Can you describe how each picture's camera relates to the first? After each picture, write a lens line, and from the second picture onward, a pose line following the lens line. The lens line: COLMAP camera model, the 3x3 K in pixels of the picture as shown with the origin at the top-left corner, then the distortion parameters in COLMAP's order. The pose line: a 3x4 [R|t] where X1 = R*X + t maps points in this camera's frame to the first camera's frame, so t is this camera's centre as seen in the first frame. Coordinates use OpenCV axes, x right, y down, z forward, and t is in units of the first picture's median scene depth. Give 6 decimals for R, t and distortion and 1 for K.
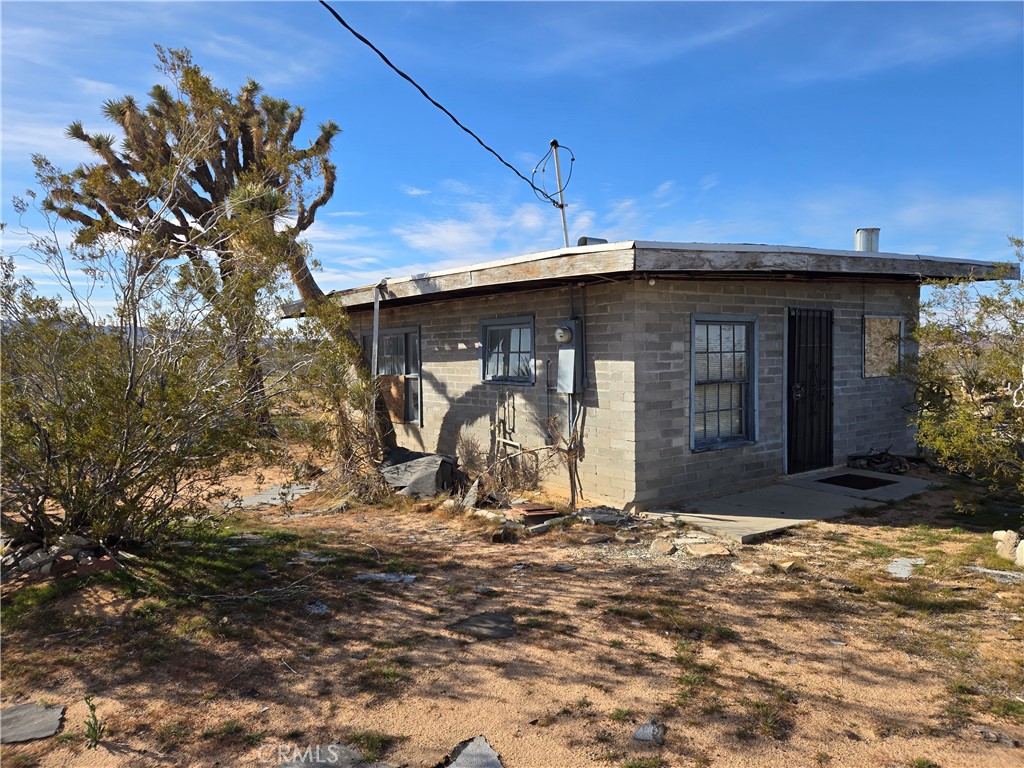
lens RADIAL K [[702.1, 0, 512.0], [0, 702.1, 384.0], [0, 0, 1]] dist [0.070925, -0.060051]
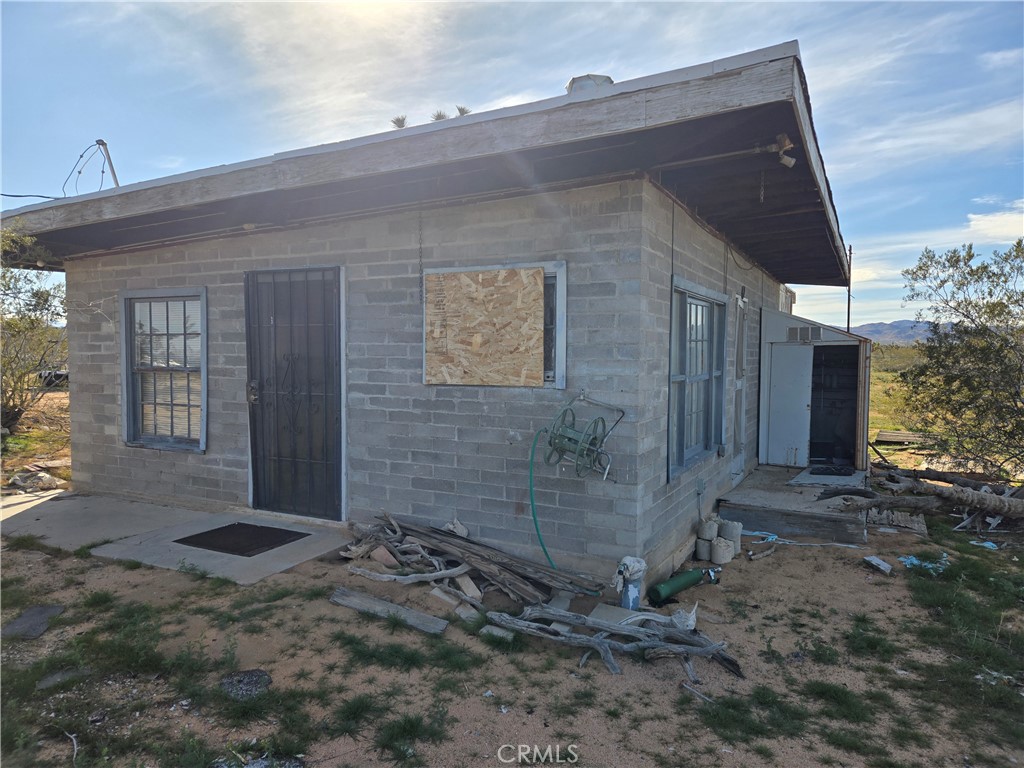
lens RADIAL K [[702.1, 0, 512.0], [0, 702.1, 384.0], [0, 0, 1]] dist [0.070925, -0.060051]
pose [[0.430847, 0.061123, -0.900353, 1.319771], [-0.049930, 0.997790, 0.043845, -0.046790], [0.901043, 0.026064, 0.432946, 1.077806]]
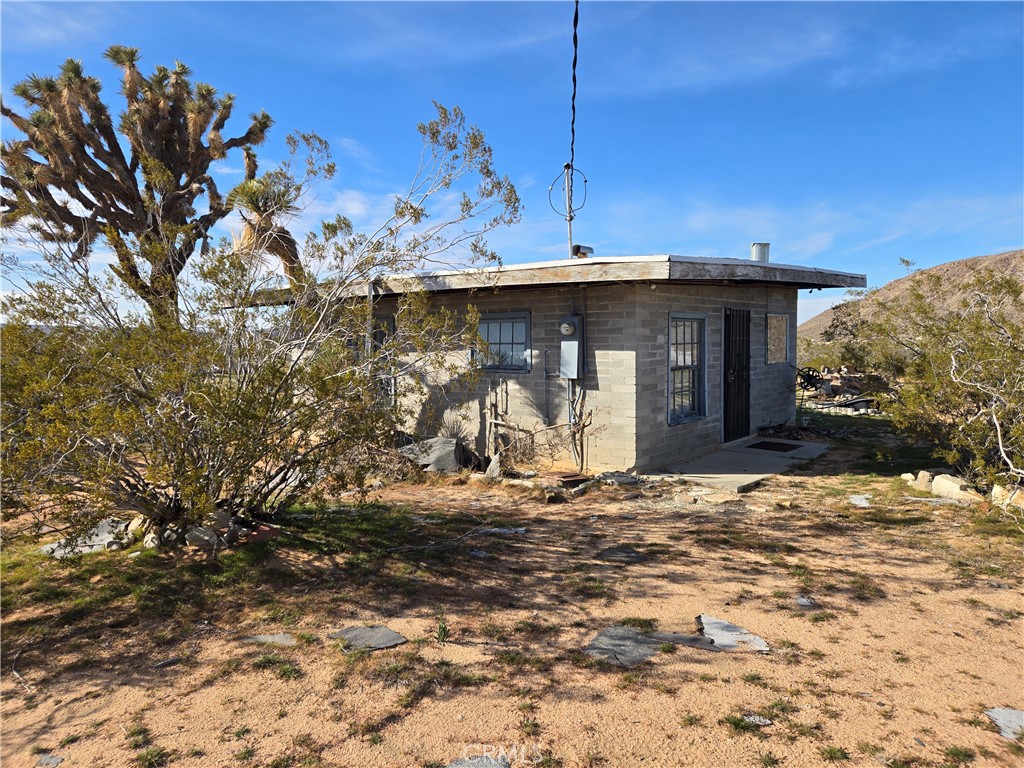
lens RADIAL K [[702.1, 0, 512.0], [0, 702.1, 384.0], [0, 0, 1]] dist [0.070925, -0.060051]
pose [[0.969073, -0.013108, 0.246427, -0.315023], [0.009834, 0.999846, 0.014514, 0.004153], [-0.246579, -0.011642, 0.969053, -0.115313]]
